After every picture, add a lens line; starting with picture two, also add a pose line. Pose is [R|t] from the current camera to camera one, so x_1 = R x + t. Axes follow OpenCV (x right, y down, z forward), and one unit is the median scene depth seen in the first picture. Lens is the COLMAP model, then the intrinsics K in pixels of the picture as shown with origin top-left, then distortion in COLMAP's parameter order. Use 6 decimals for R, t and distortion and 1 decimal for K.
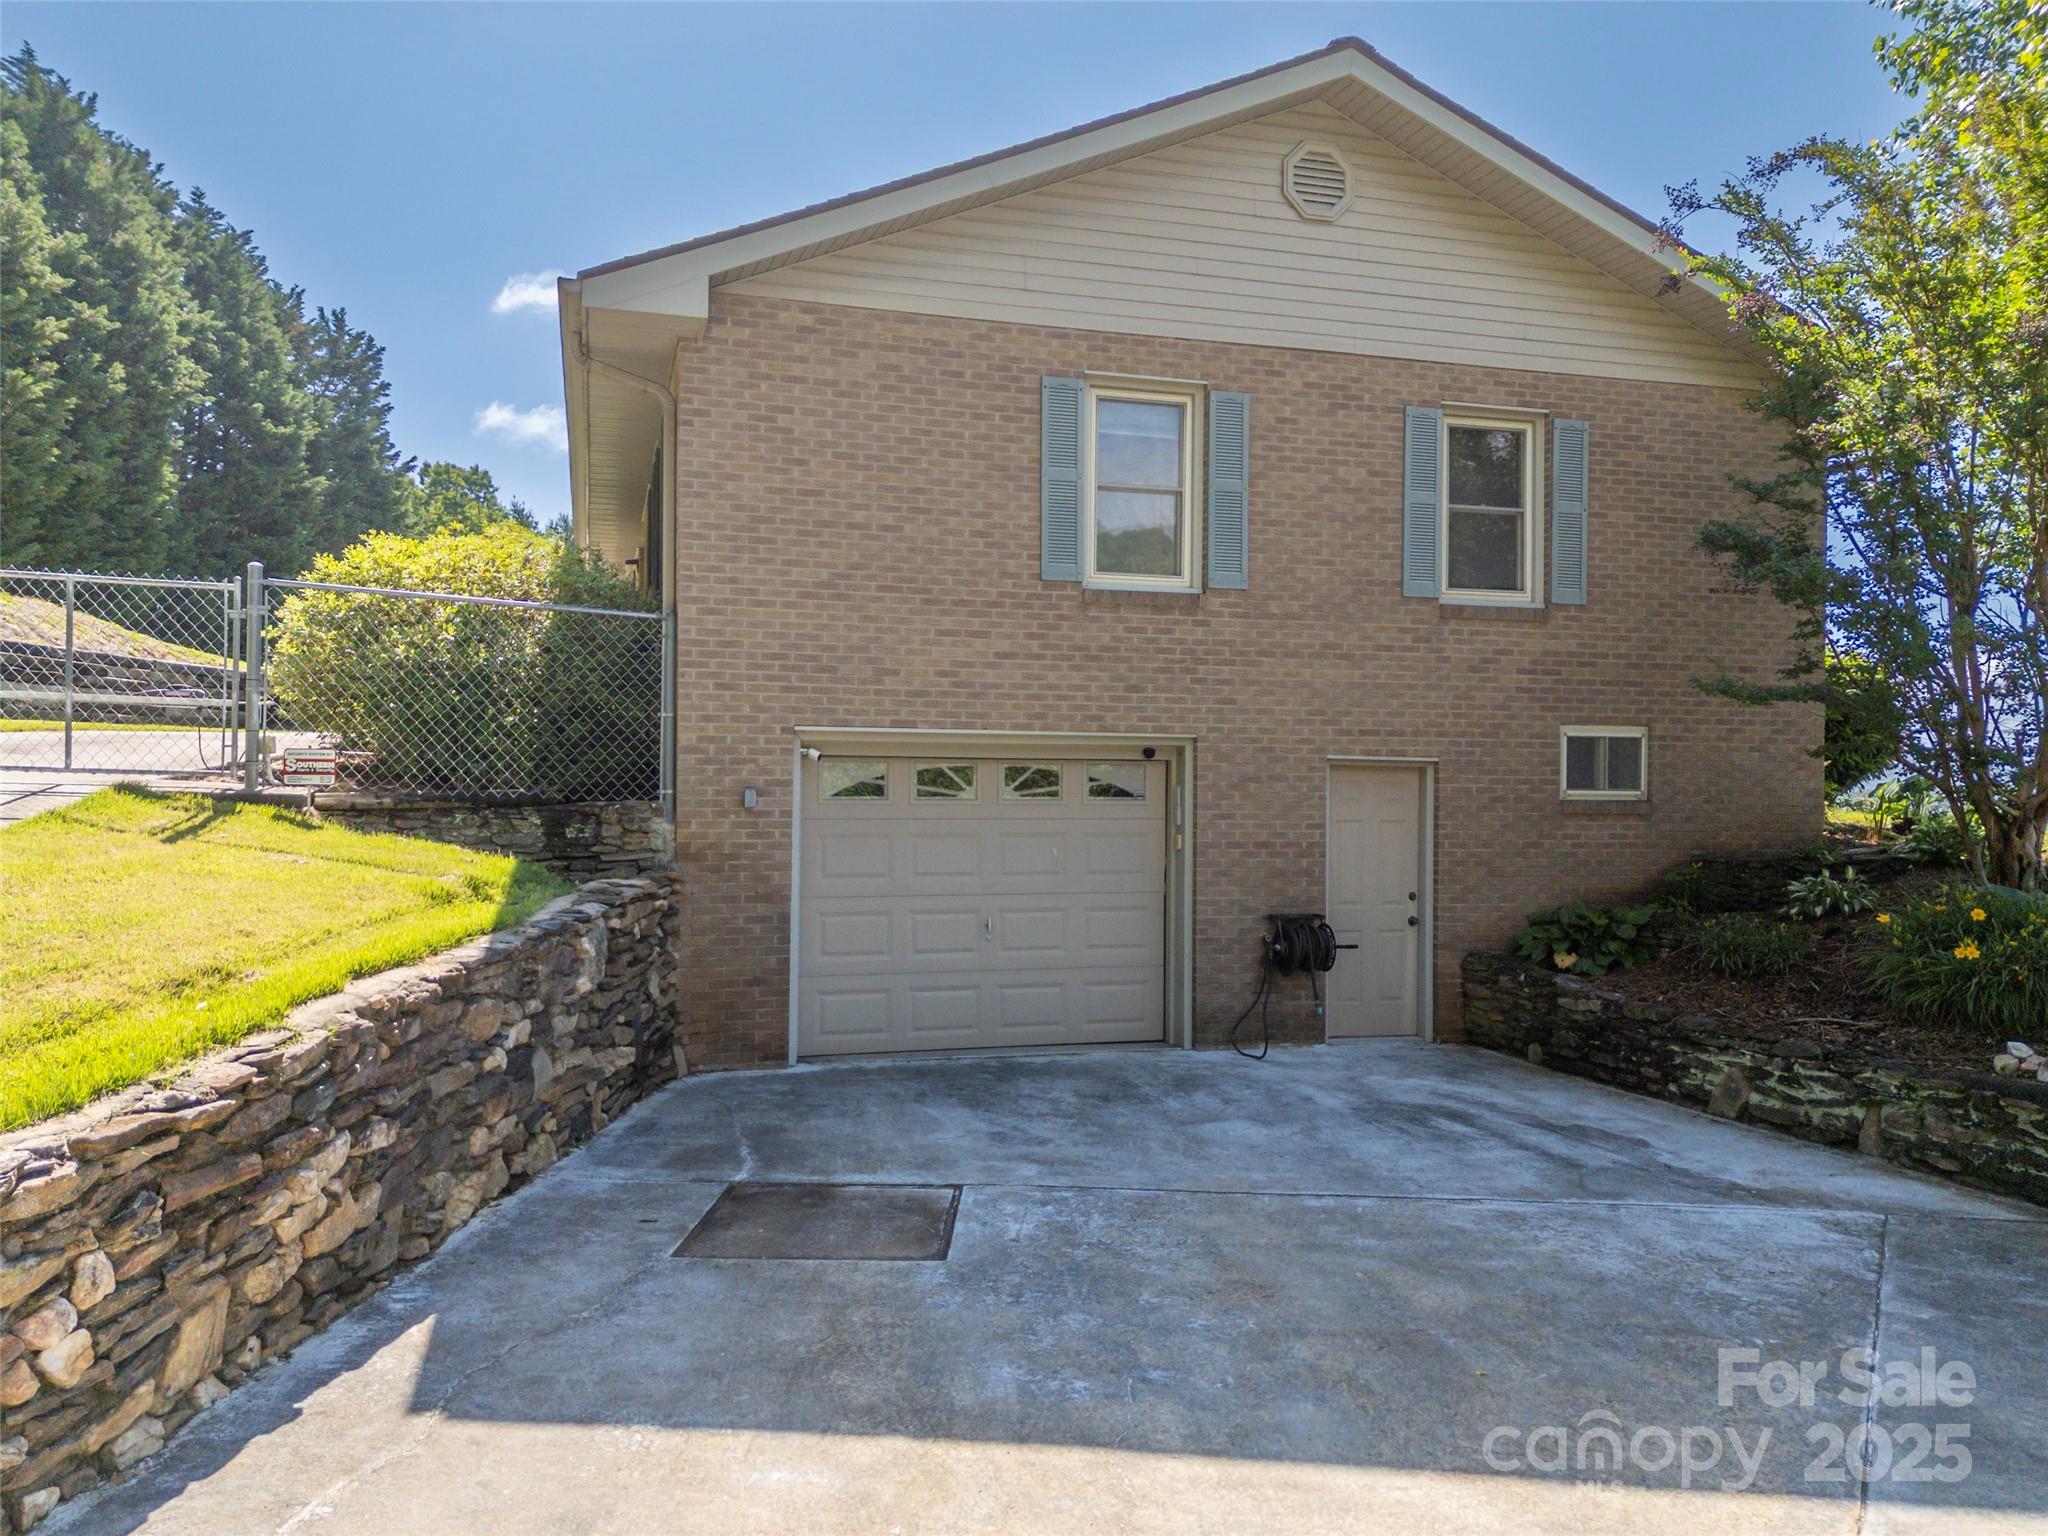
lens RADIAL K [[1494.0, 0, 1025.3], [0, 1494.0, 779.4], [0, 0, 1]] dist [0.069540, -0.057884]
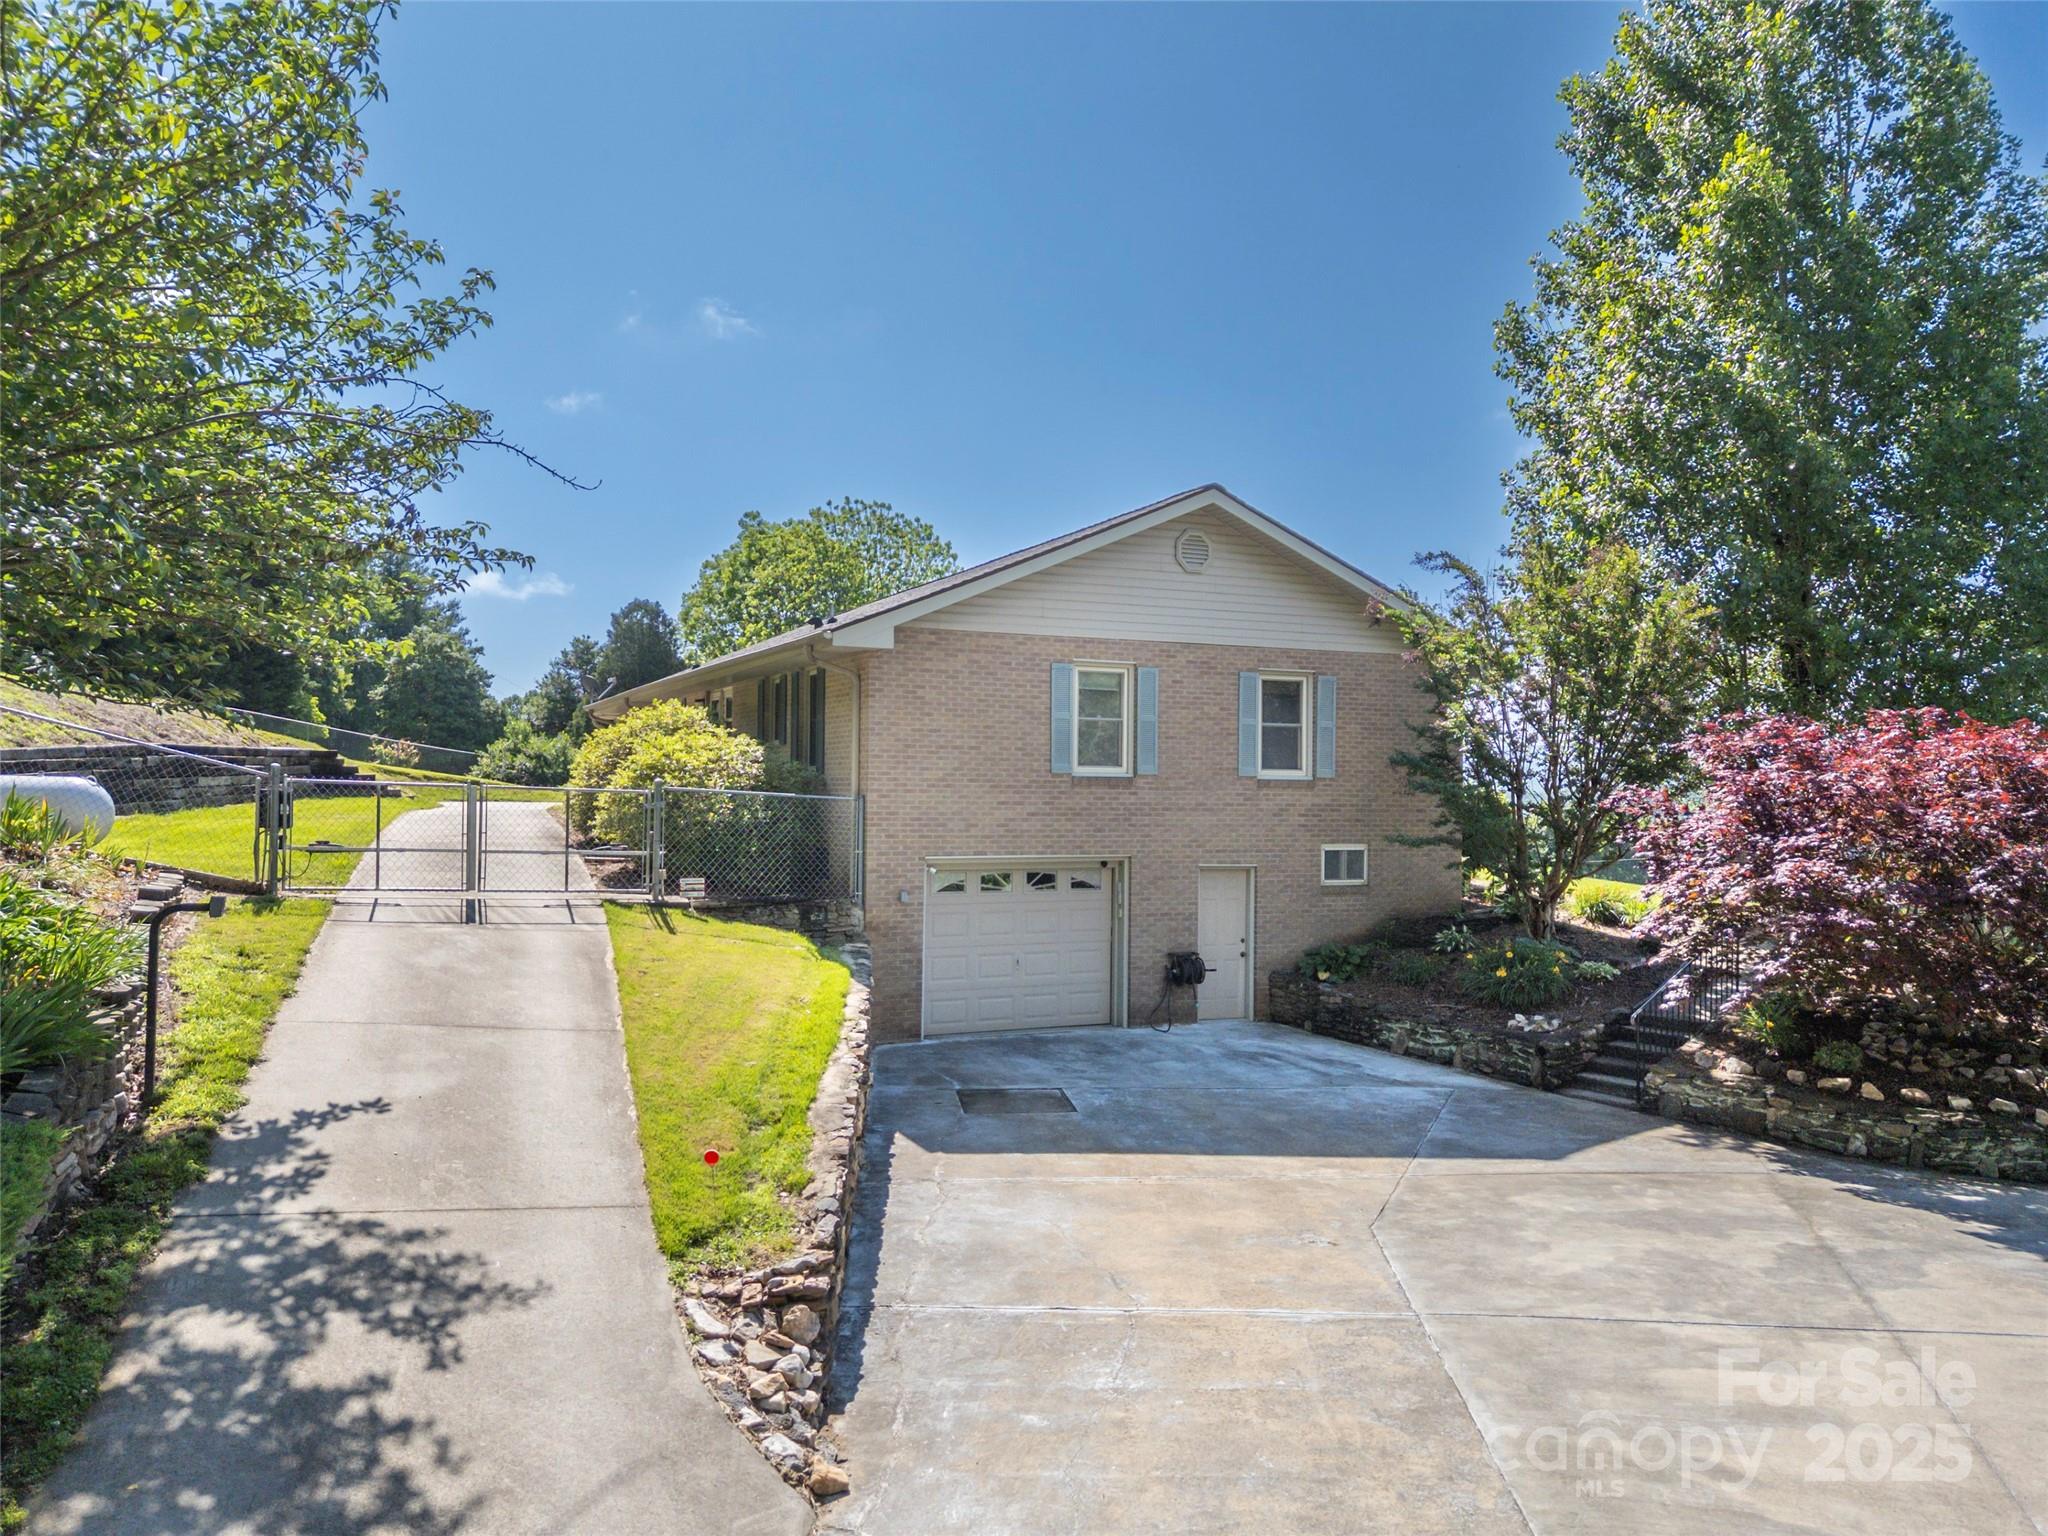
lens RADIAL K [[1494.0, 0, 1020.0], [0, 1494.0, 765.7], [0, 0, 1]] dist [0.069540, -0.057884]
pose [[0.989651, 0.004757, 0.143418, -0.286509], [-0.003905, 0.999973, -0.006224, -0.129349], [-0.143444, 0.005600, 0.989643, -0.799670]]
